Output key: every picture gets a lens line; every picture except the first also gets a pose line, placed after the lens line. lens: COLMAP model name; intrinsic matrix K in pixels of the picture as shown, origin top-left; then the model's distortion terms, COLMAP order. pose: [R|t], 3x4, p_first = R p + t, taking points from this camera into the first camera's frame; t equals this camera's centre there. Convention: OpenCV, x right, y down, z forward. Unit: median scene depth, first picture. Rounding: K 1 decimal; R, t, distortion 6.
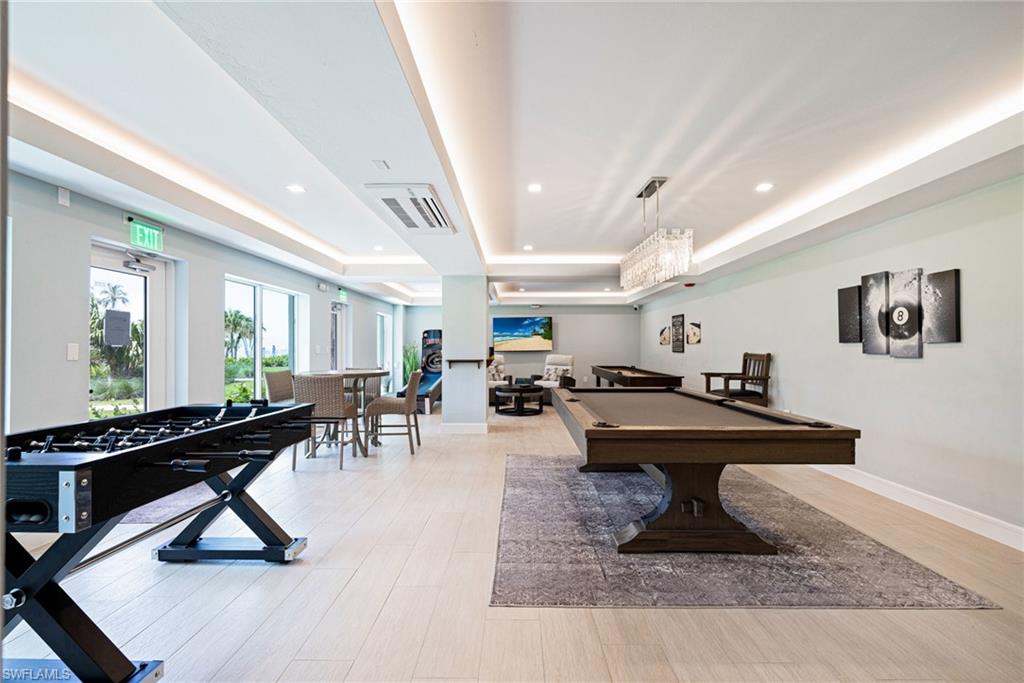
lens RADIAL K [[442.5, 0, 502.8], [0, 442.5, 344.7], [0, 0, 1]] dist [0.000438, 0.000134]
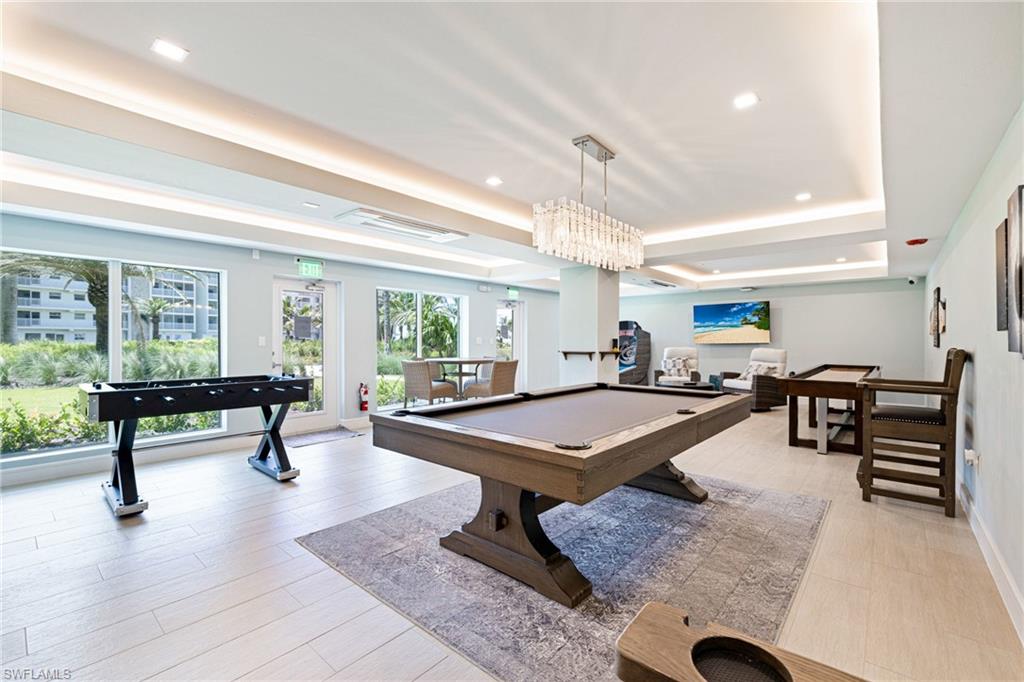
lens RADIAL K [[440.0, 0, 512.0], [0, 440.0, 341.0], [0, 0, 1]] dist [0.002132, 0.000195]
pose [[0.761028, 0.003405, -0.648710, 0.462372], [0.003282, 0.999953, 0.009100, 0.000836], [0.648711, -0.009054, 0.760981, 0.158354]]
